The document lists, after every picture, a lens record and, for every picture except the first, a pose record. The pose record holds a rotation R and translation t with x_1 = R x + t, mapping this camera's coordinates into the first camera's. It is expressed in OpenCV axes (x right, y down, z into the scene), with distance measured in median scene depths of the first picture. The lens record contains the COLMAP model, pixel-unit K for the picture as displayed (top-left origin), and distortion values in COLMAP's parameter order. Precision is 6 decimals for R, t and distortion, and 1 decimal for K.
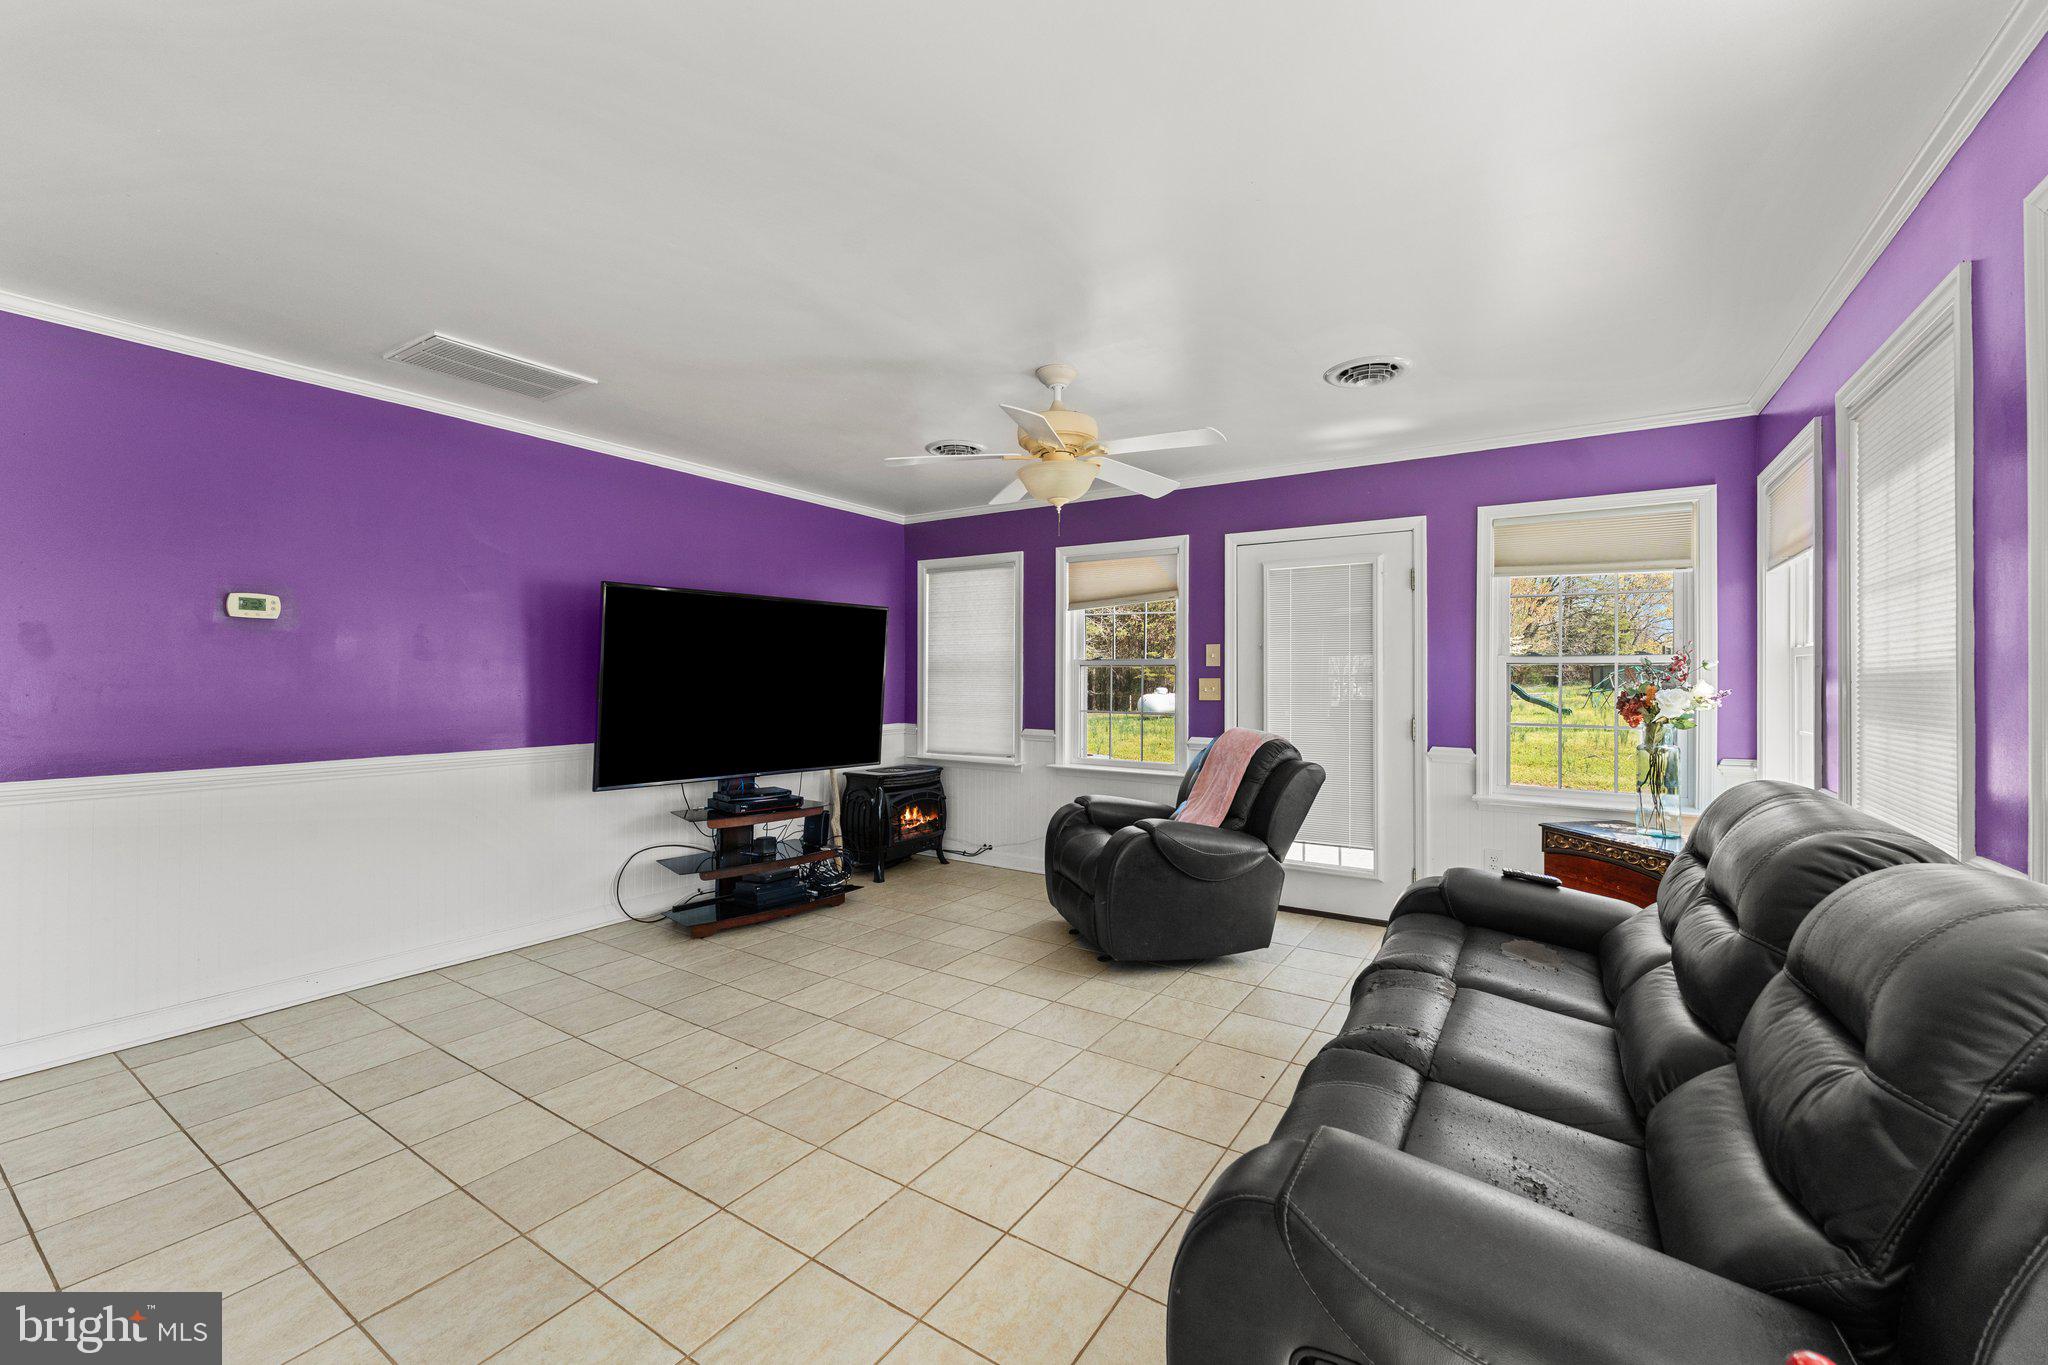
lens RADIAL K [[822.9, 0, 1020.4], [0, 822.9, 676.5], [0, 0, 1]] dist [0.000253, 0.000035]
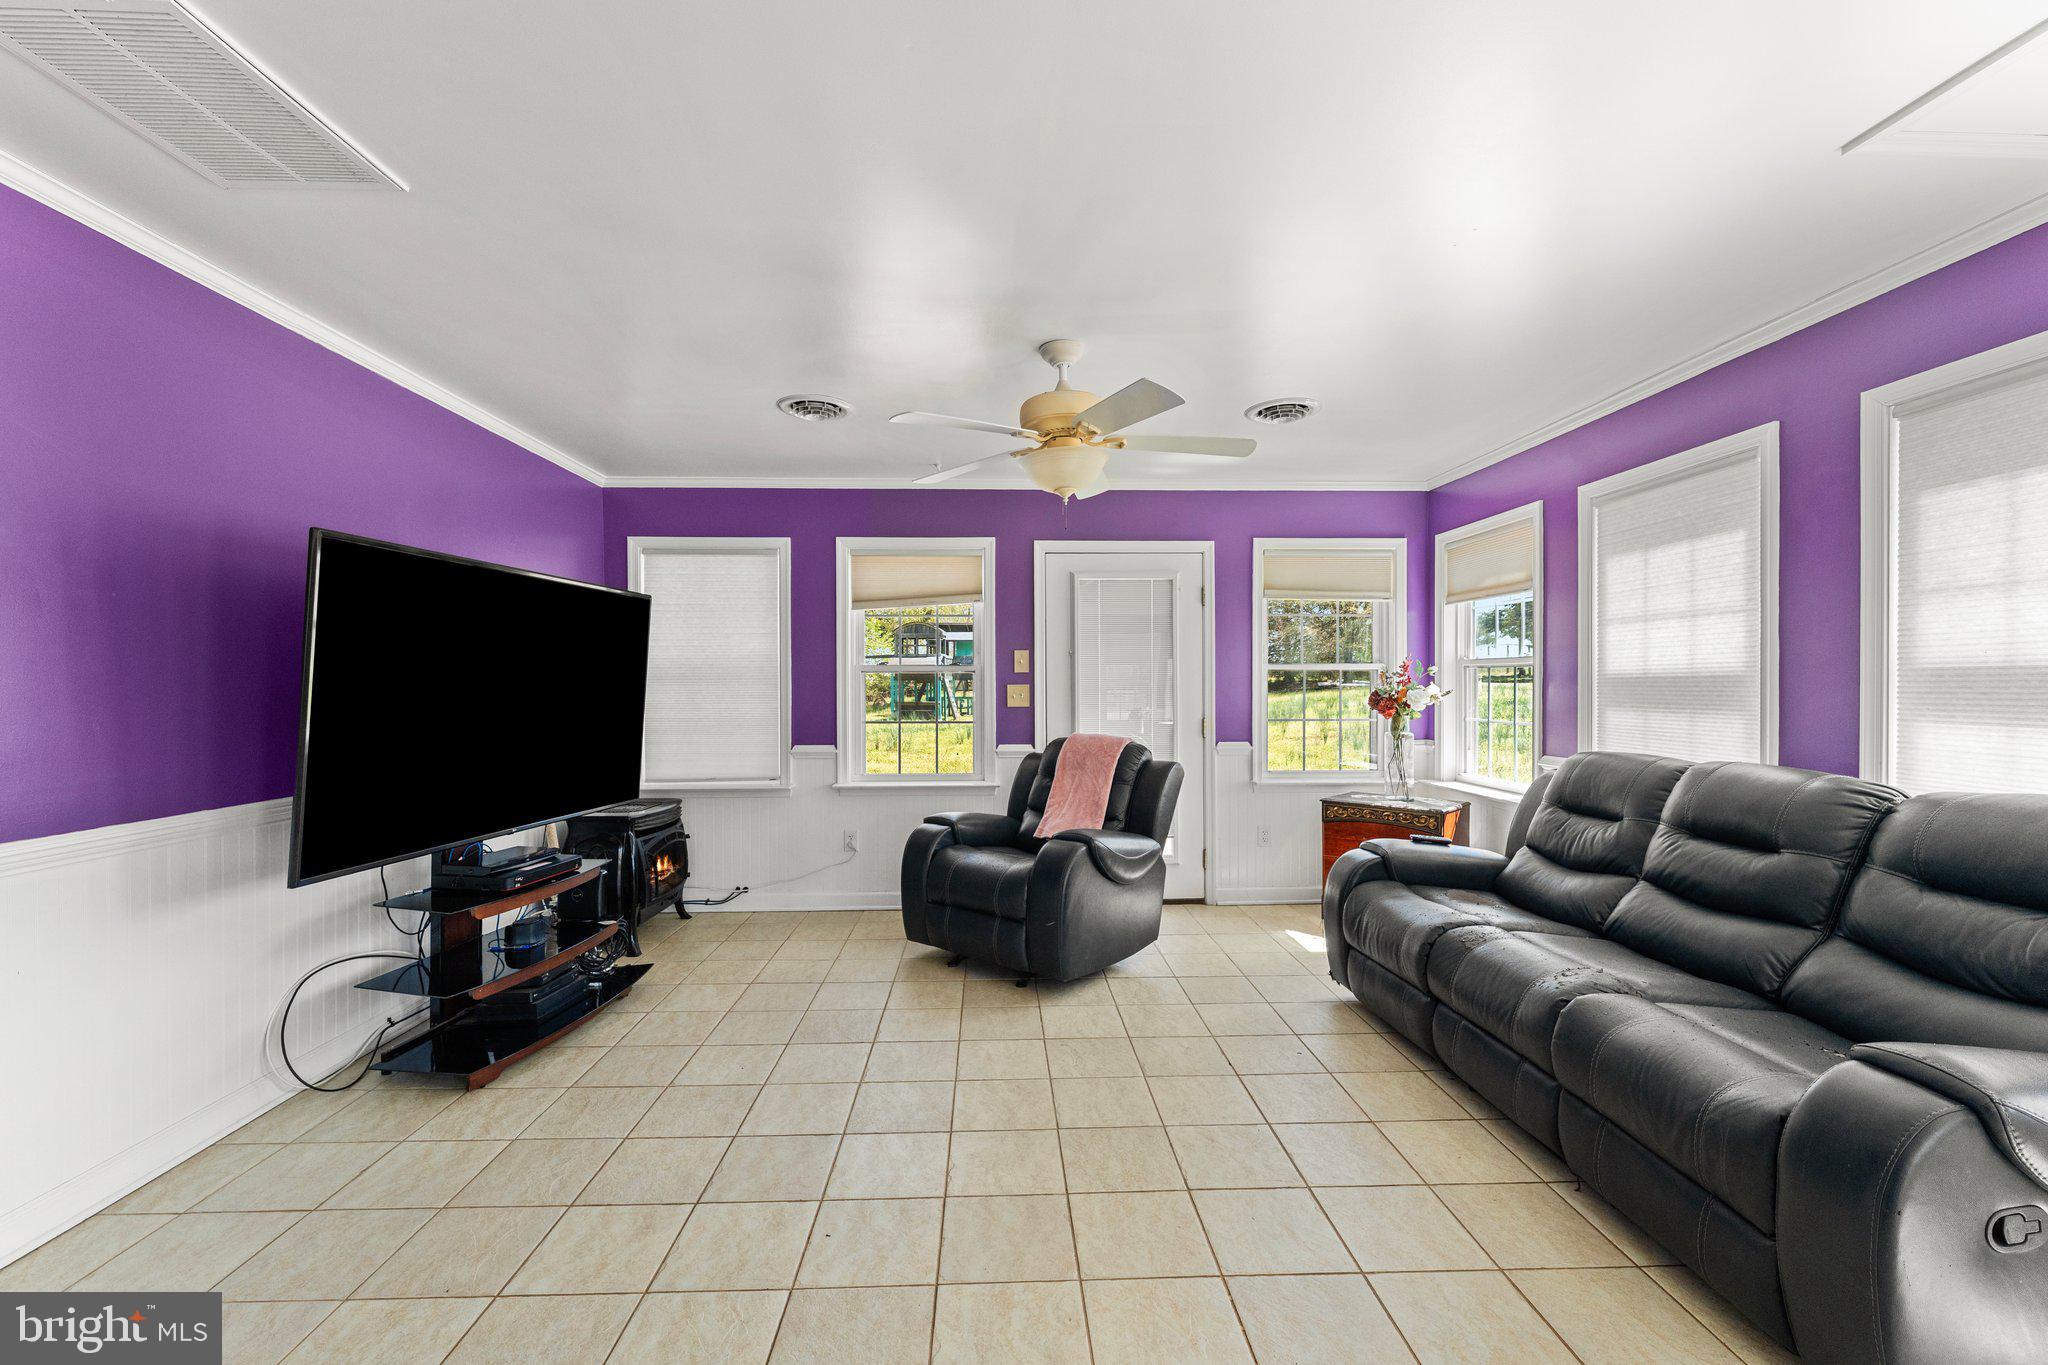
lens RADIAL K [[837.6, 0, 1010.2], [0, 837.6, 687.7], [0, 0, 1]] dist [0.000003, -0.000082]
pose [[0.817430, -0.010578, 0.575930, -0.378093], [0.007692, 0.999943, 0.007449, -0.001763], [-0.575976, -0.001659, 0.817465, 0.190069]]
